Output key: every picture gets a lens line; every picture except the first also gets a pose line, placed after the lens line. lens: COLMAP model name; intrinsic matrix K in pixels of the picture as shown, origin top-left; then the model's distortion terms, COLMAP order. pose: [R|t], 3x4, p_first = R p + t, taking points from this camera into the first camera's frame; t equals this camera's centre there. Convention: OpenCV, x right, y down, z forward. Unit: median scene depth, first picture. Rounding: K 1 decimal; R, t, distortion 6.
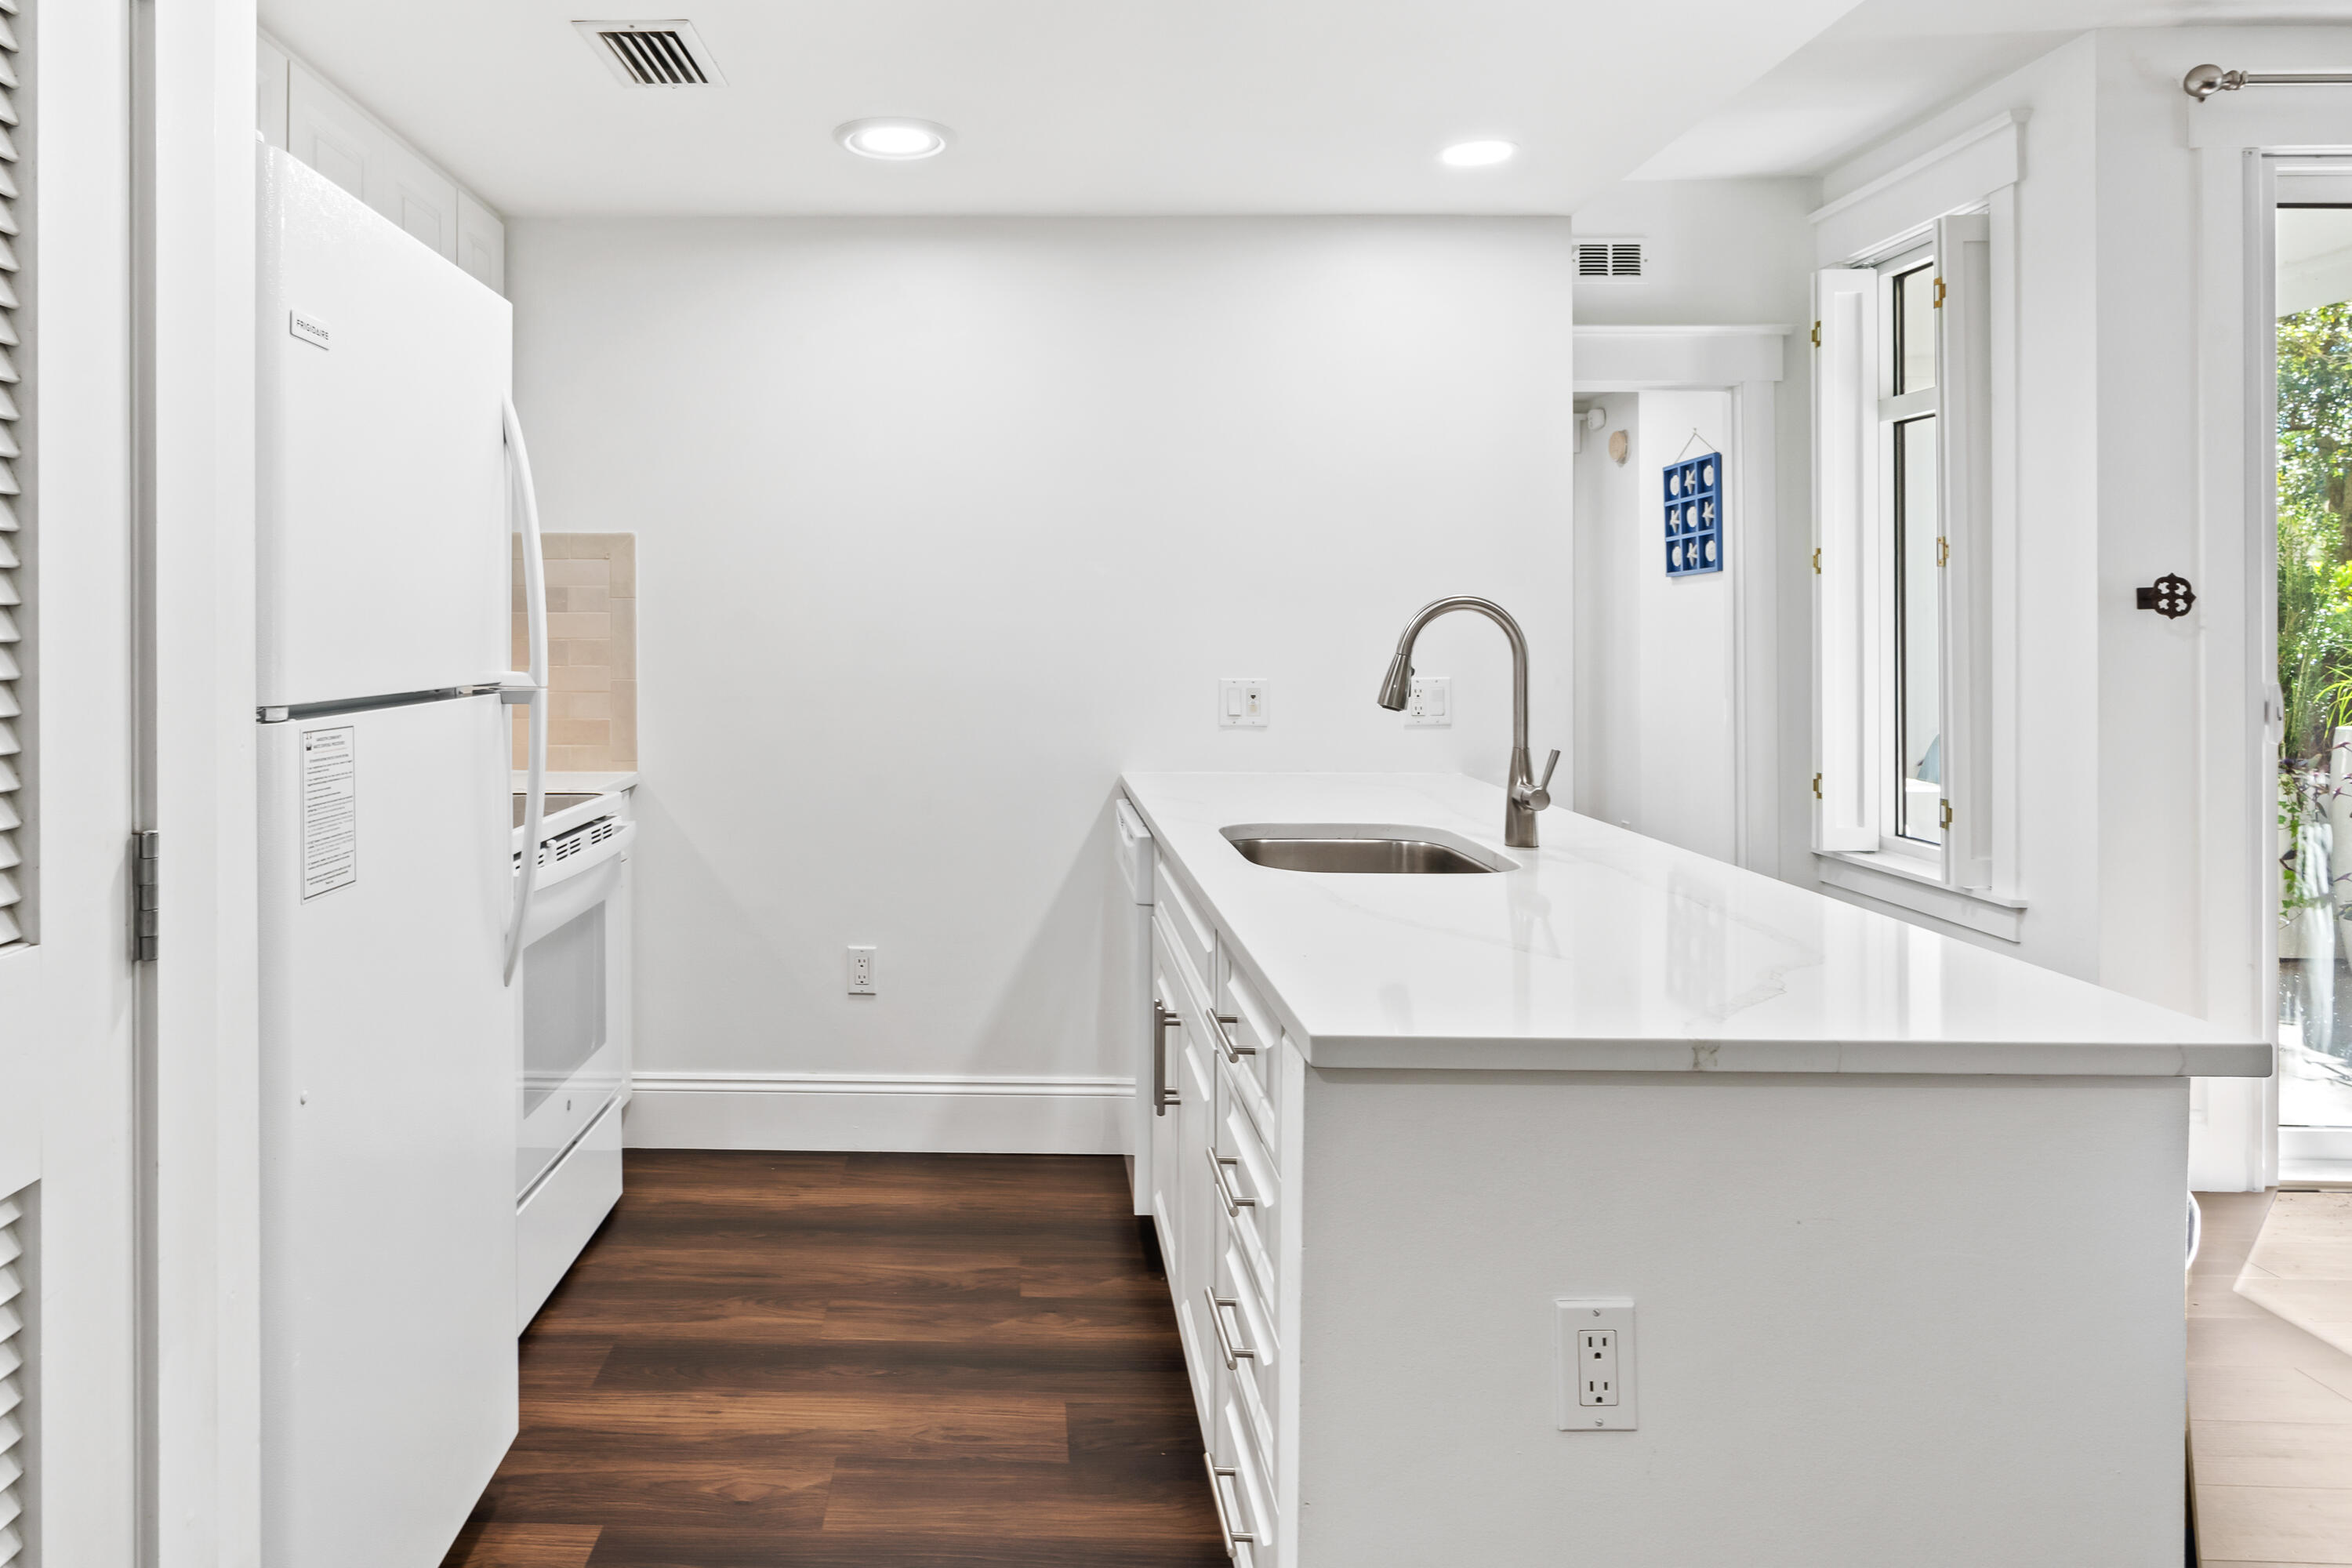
lens RADIAL K [[1441.2, 0, 1040.8], [0, 1441.2, 618.5], [0, 0, 1]] dist [-0.007771, 0.002493]
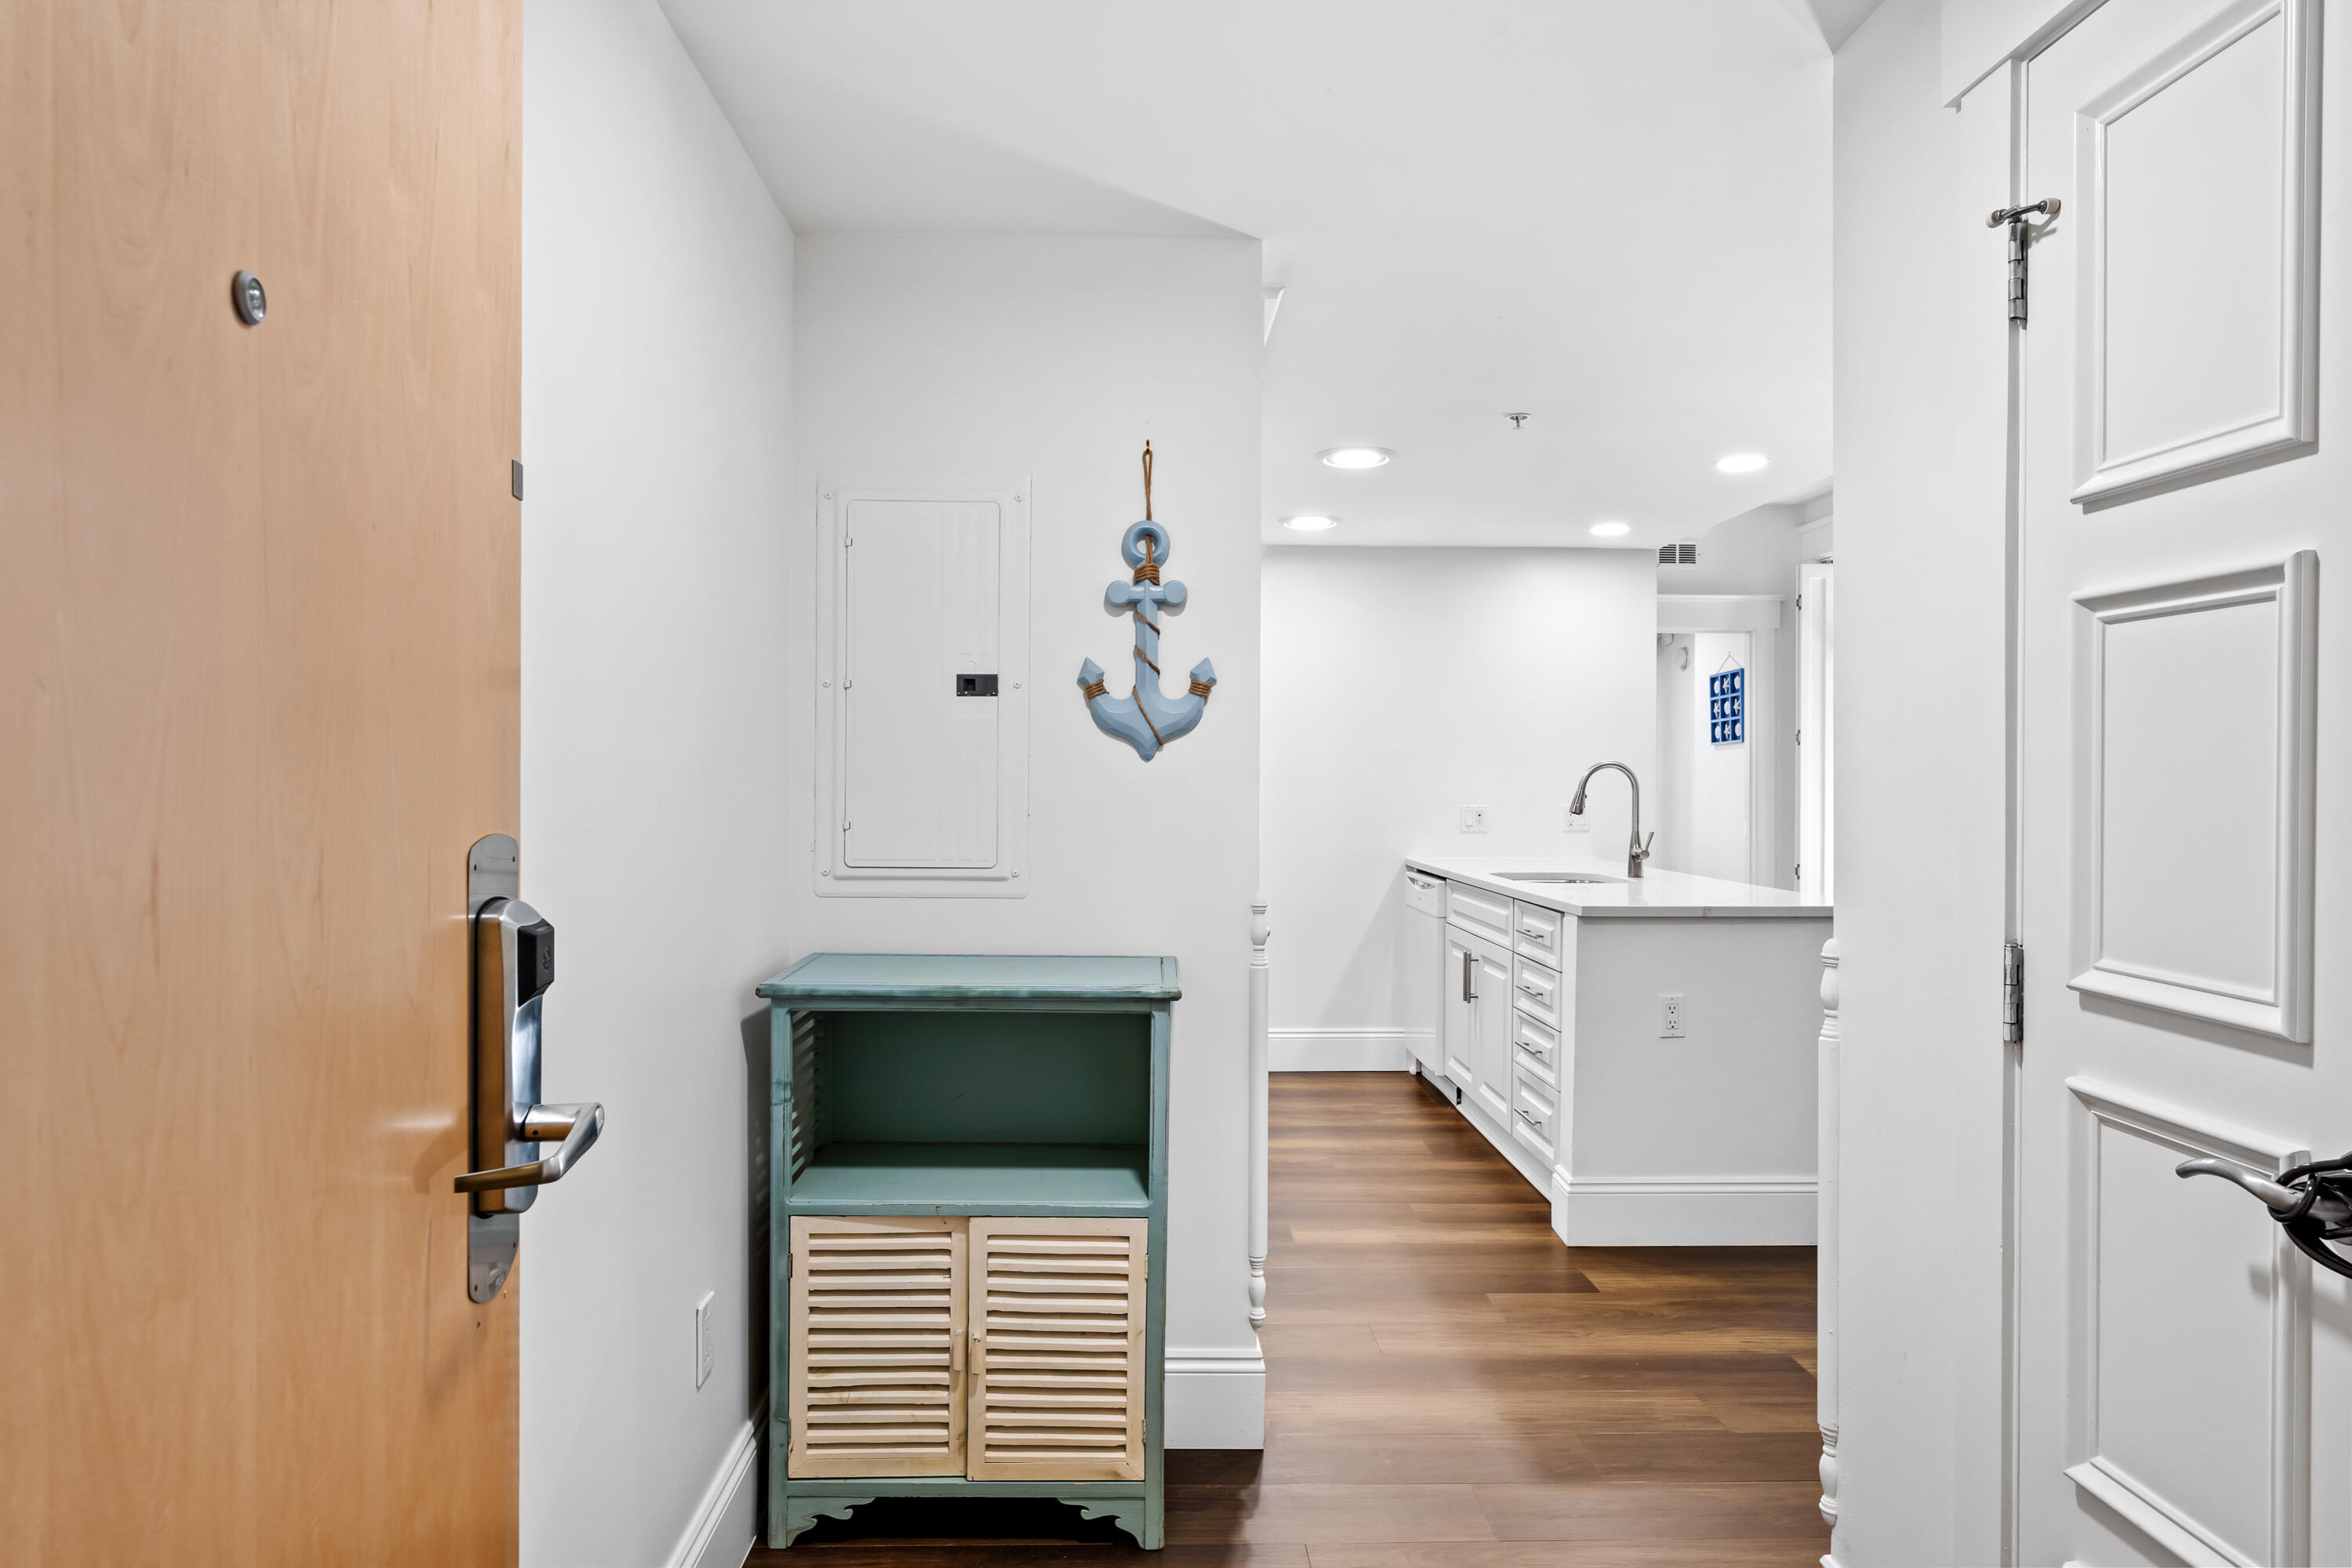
lens RADIAL K [[1411.2, 0, 1173.5], [0, 1411.2, 803.7], [0, 0, 1]] dist [-0.002458, 0.006236]
pose [[0.999328, -0.000734, 0.036658, -0.239738], [-0.000104, 0.999739, 0.022860, -0.000334], [-0.036665, -0.022848, 0.999066, -0.597224]]
